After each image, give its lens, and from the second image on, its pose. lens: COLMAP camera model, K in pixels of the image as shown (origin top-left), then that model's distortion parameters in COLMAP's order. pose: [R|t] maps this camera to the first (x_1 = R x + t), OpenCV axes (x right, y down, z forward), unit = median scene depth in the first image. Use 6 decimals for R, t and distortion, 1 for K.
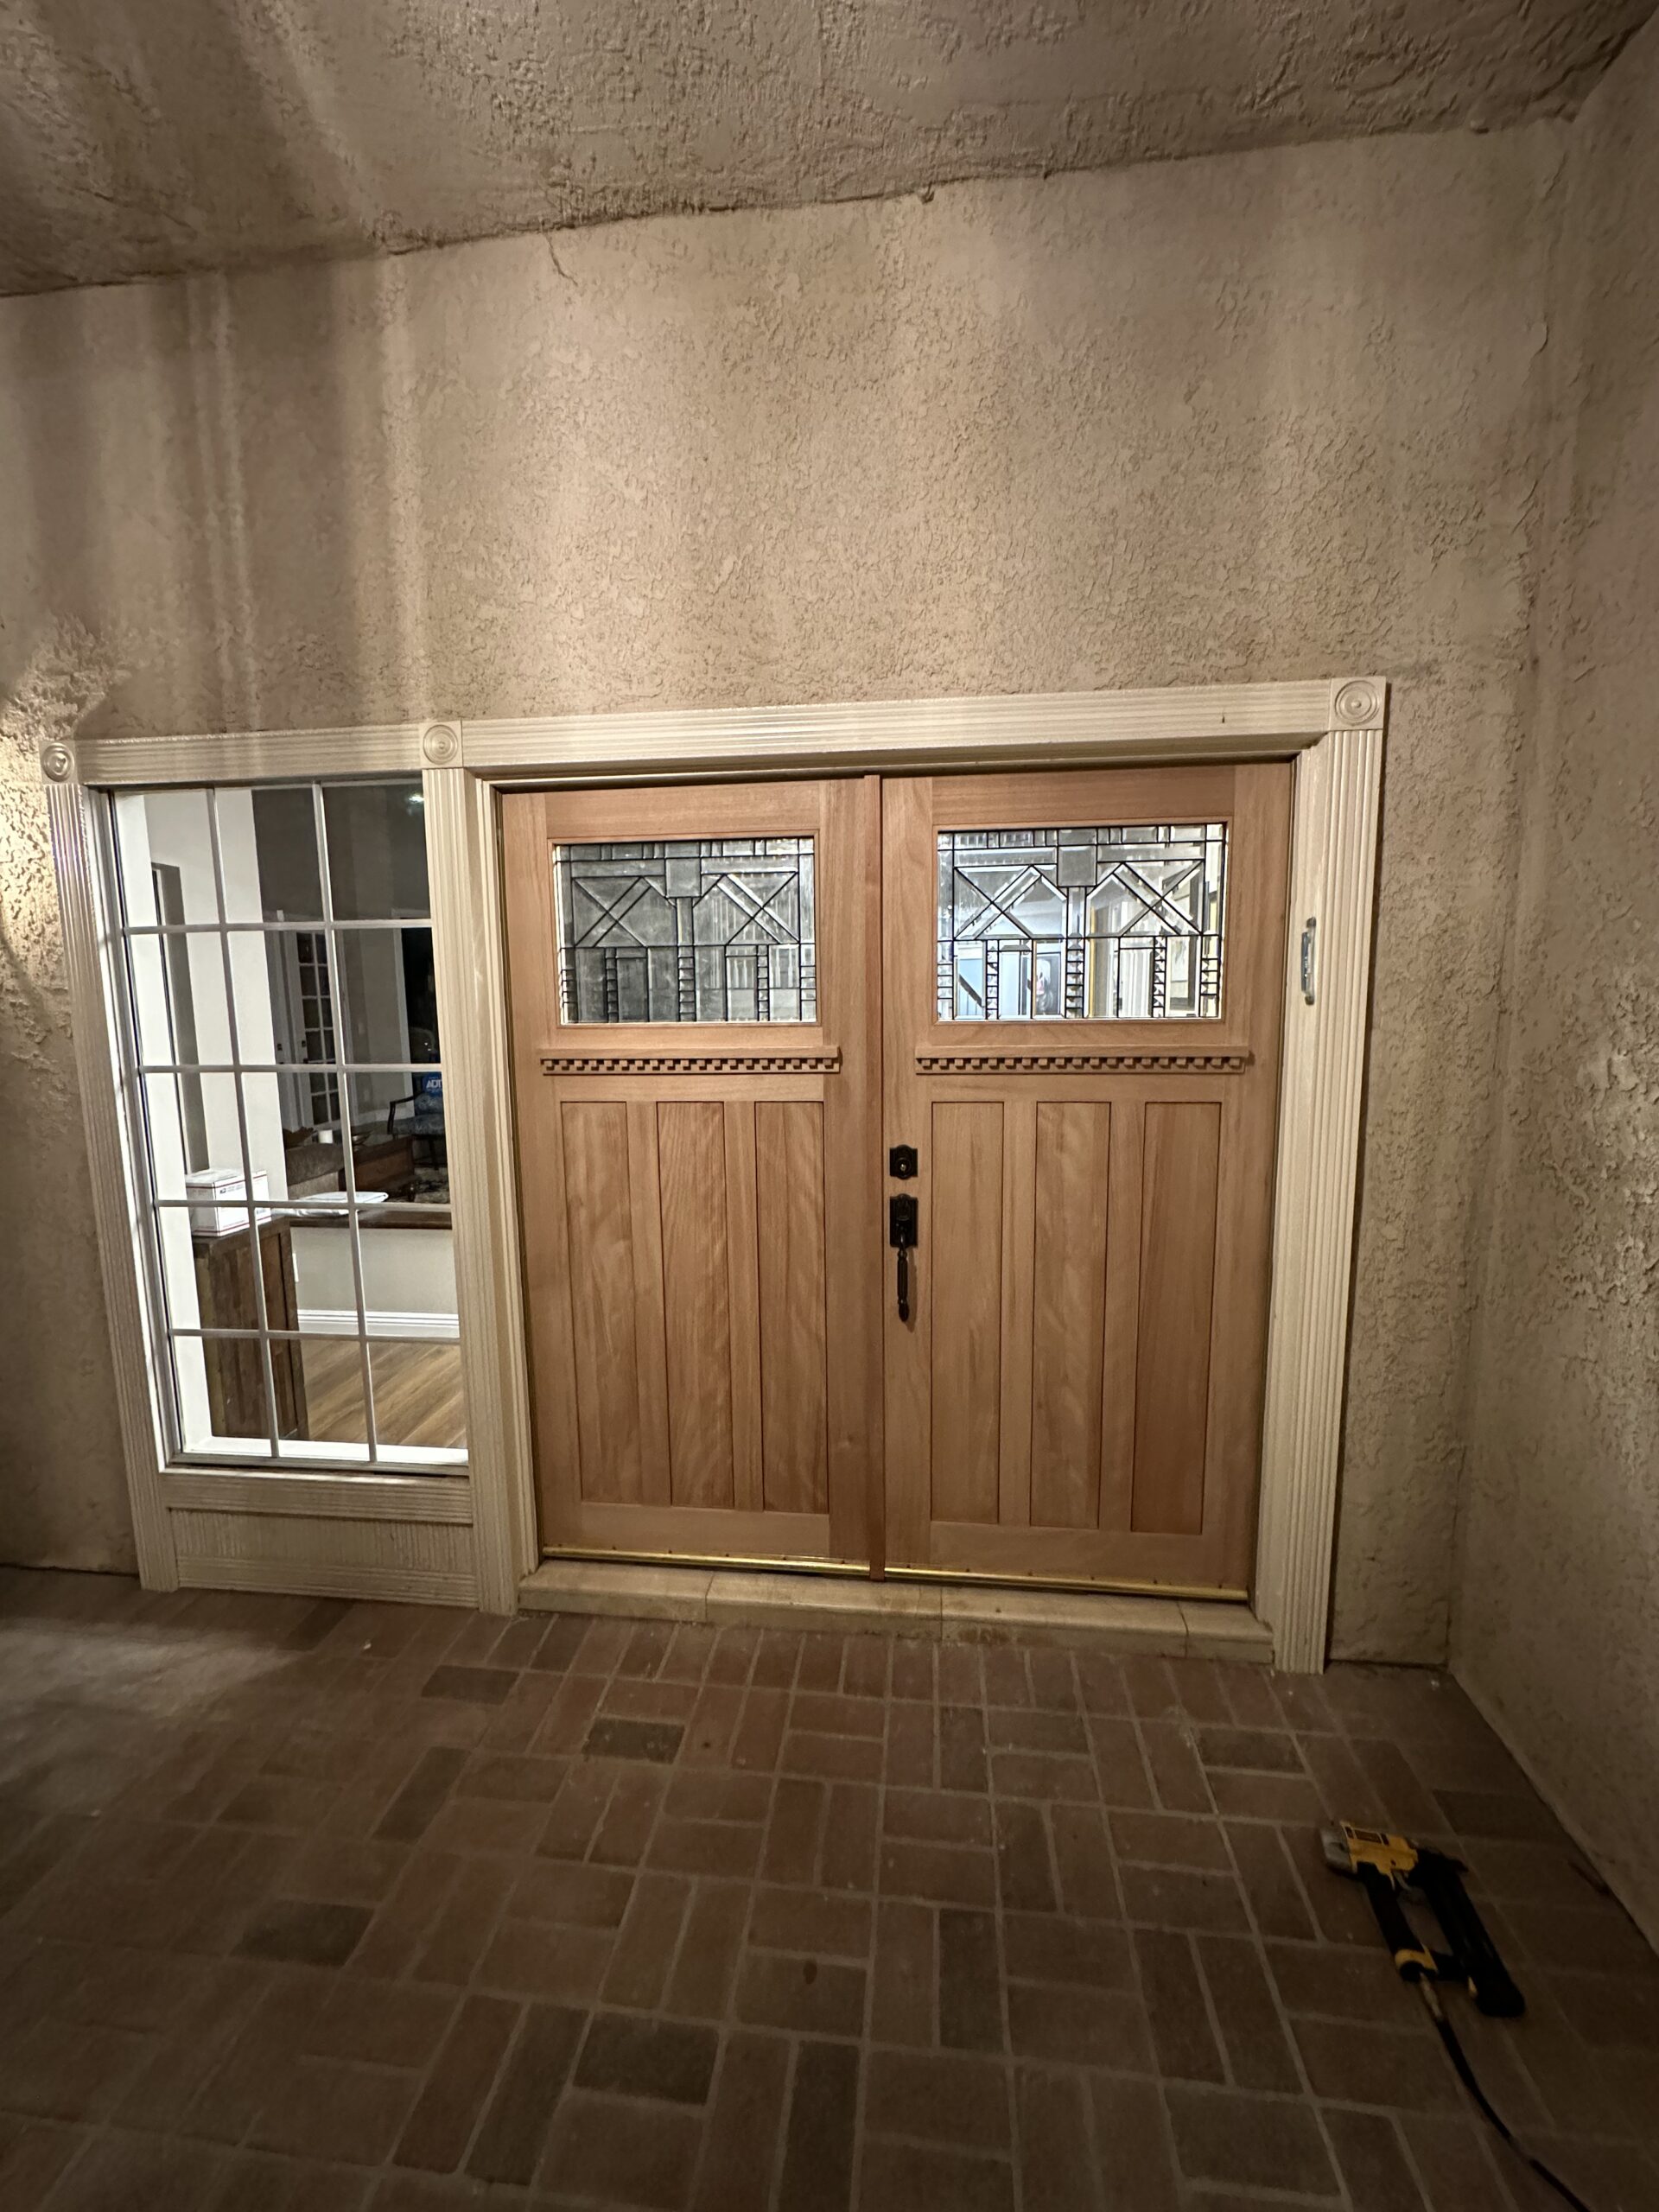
lens RADIAL K [[877.1, 0, 827.2], [0, 877.1, 1106.5], [0, 0, 1]] dist [-0.005258, 0.000735]
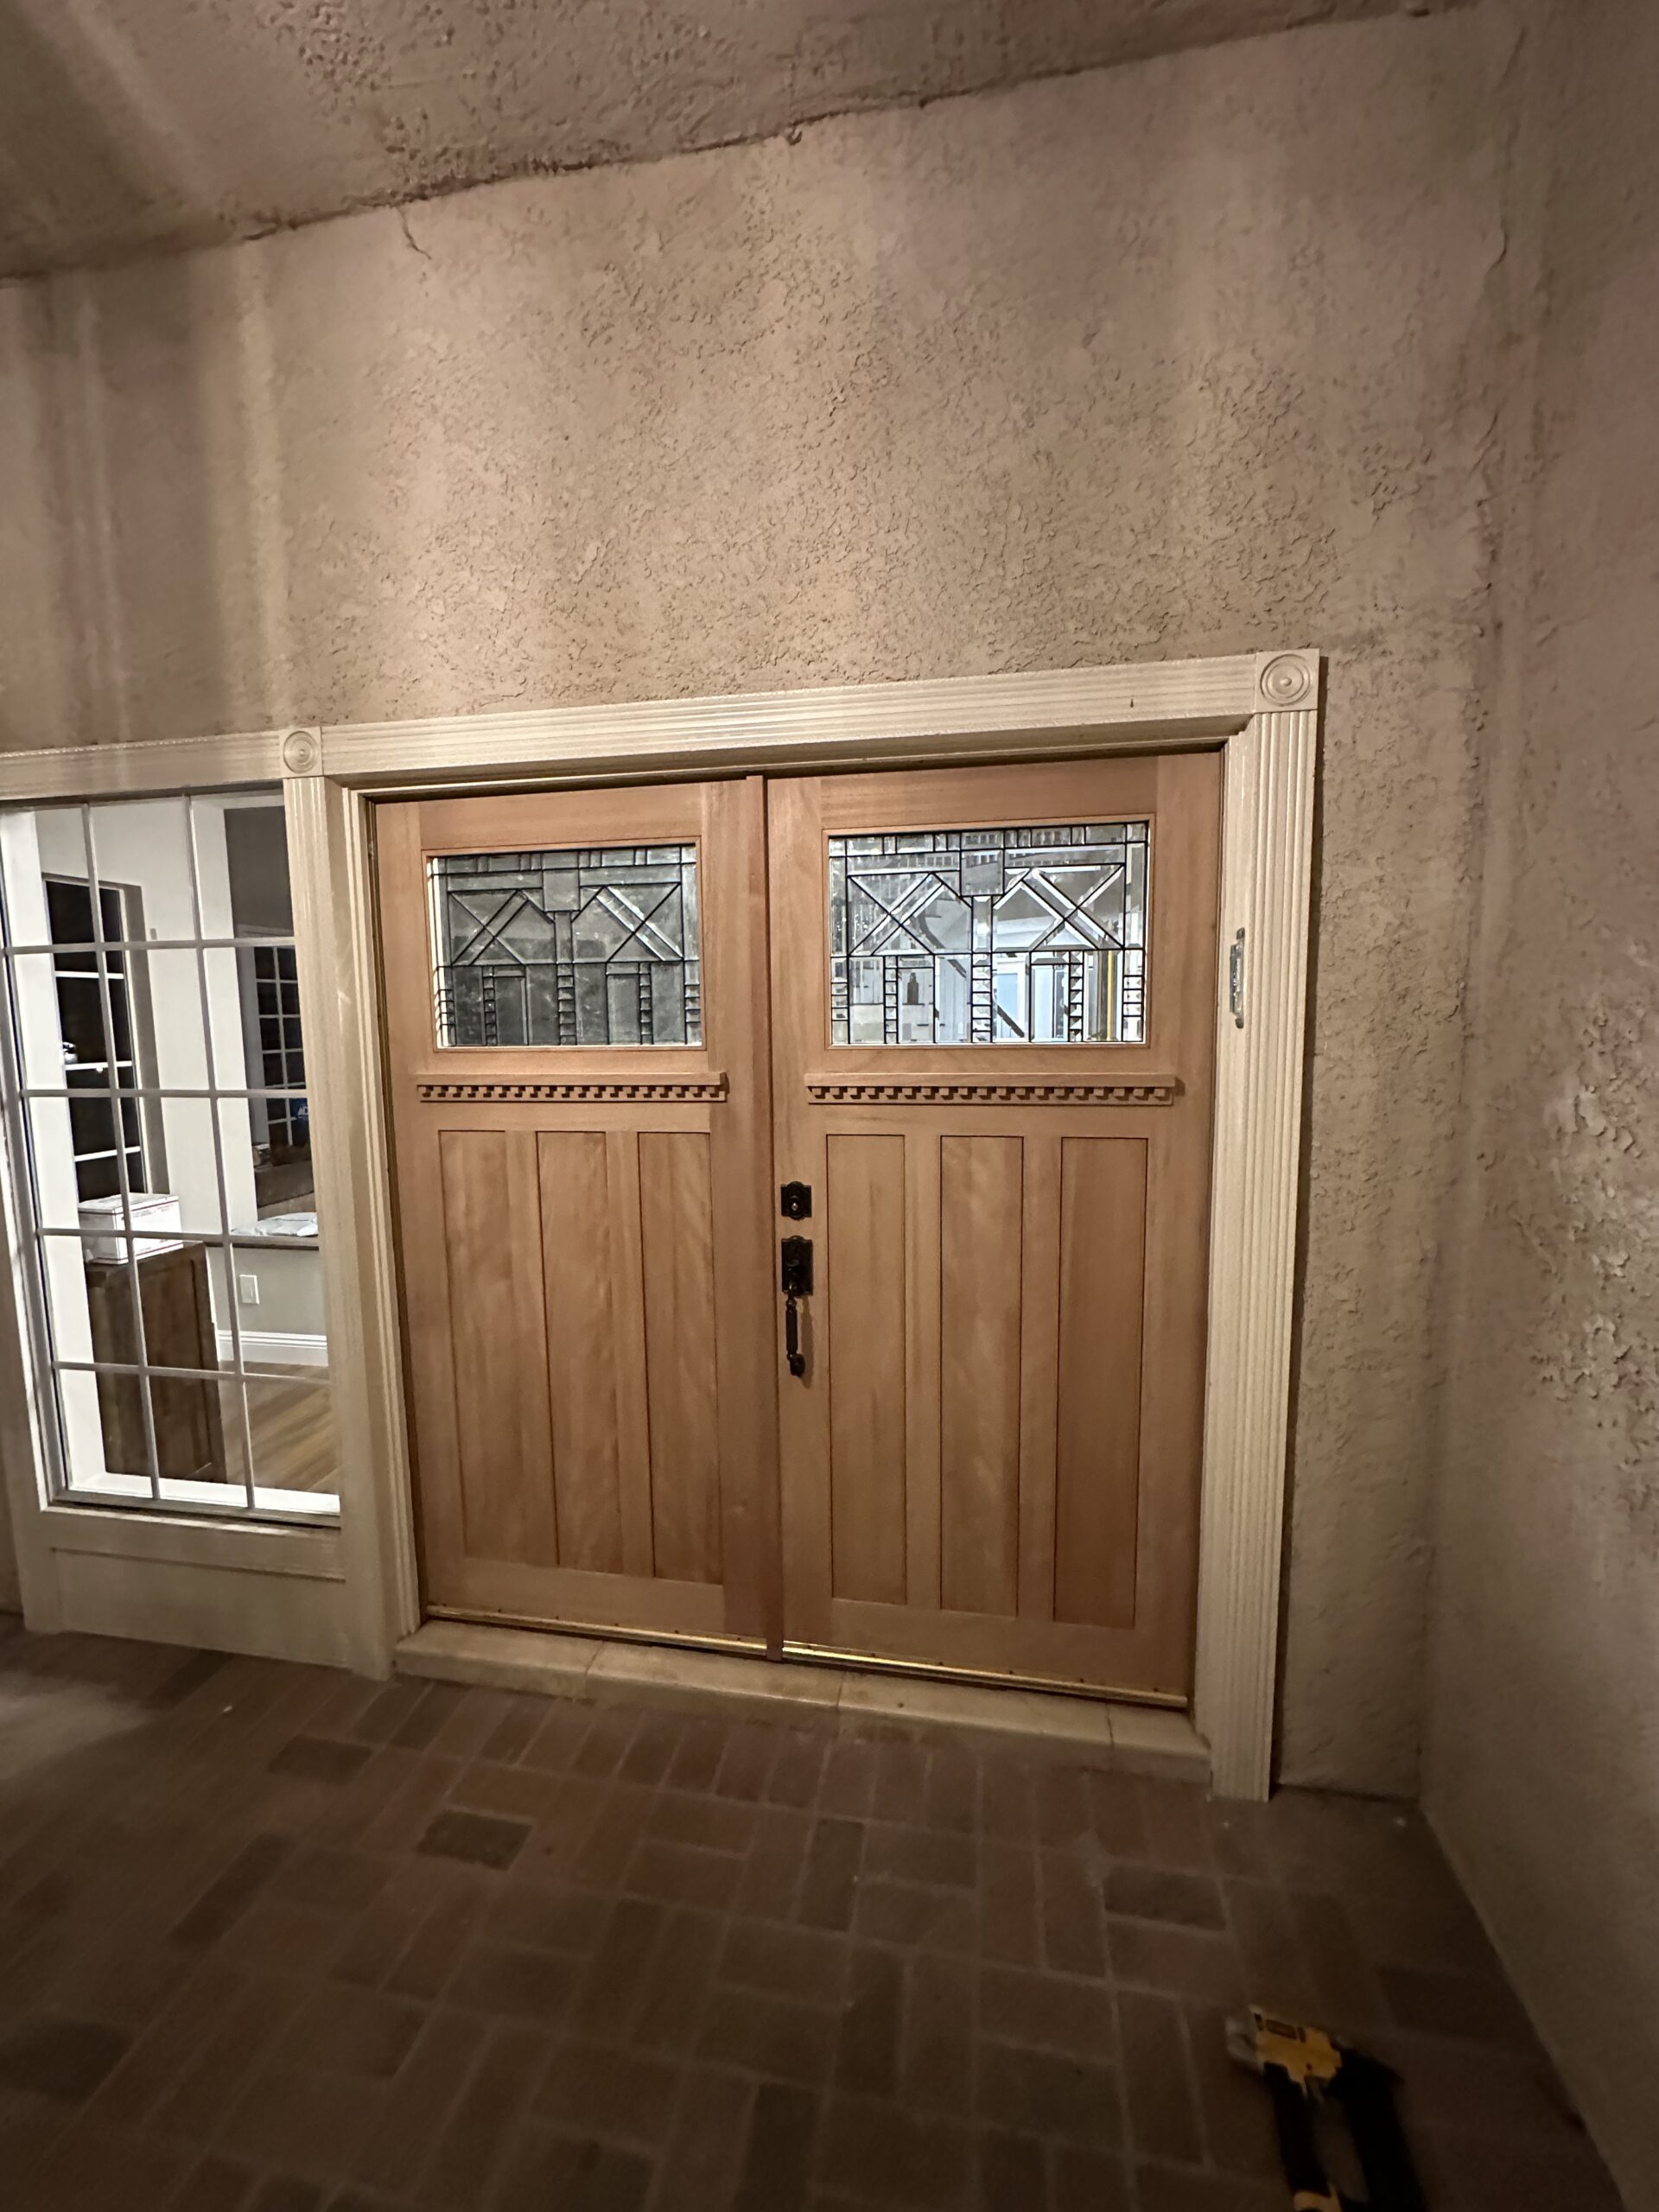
lens RADIAL K [[877.1, 0, 827.0], [0, 877.1, 1106.4], [0, 0, 1]] dist [-0.005258, 0.000735]
pose [[0.997943, 0.005750, -0.063853, 0.190186], [-0.006816, 0.999841, -0.016492, -0.020691], [0.063748, 0.016893, 0.997823, 0.104113]]
